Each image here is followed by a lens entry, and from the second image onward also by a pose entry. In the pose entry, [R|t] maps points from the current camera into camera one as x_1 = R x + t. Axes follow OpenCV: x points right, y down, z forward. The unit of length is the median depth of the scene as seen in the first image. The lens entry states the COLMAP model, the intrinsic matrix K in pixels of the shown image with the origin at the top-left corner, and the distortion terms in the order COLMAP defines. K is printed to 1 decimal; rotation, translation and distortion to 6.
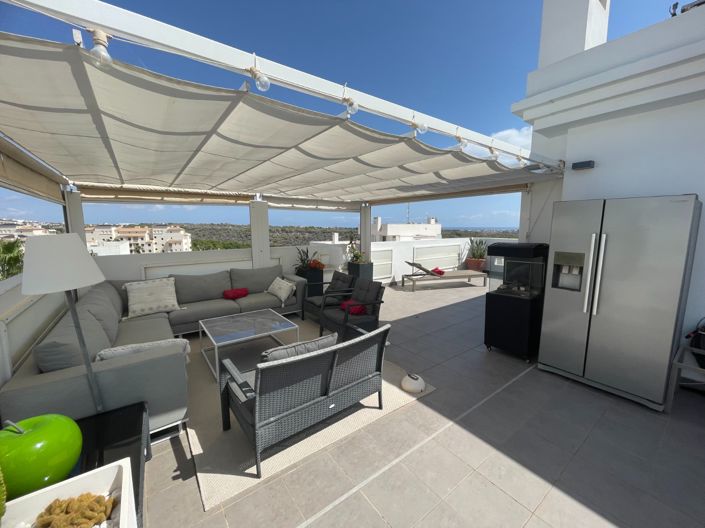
lens RADIAL K [[284.4, 0, 351.5], [0, 284.4, 262.5], [0, 0, 1]] dist [-0.002555, -0.000444]
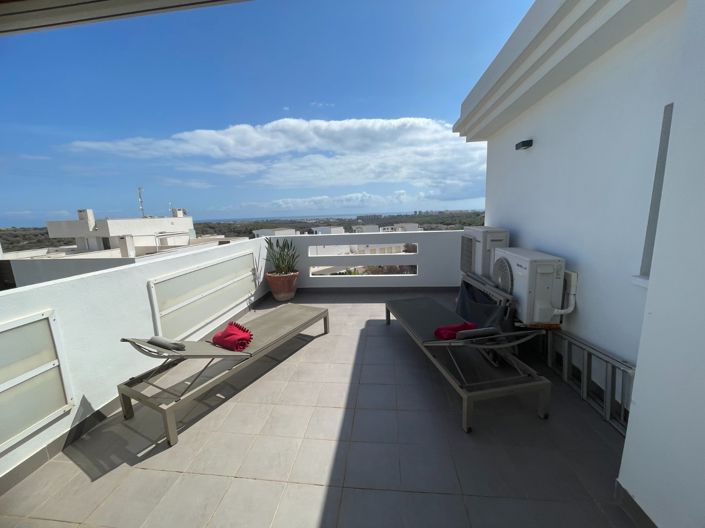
lens RADIAL K [[284.4, 0, 351.5], [0, 284.4, 262.5], [0, 0, 1]] dist [-0.002555, -0.000444]
pose [[0.685368, -0.149225, 0.712743, 0.025815], [0.129015, 0.988177, 0.082832, -0.013214], [-0.716677, 0.035184, 0.696517, 0.102371]]
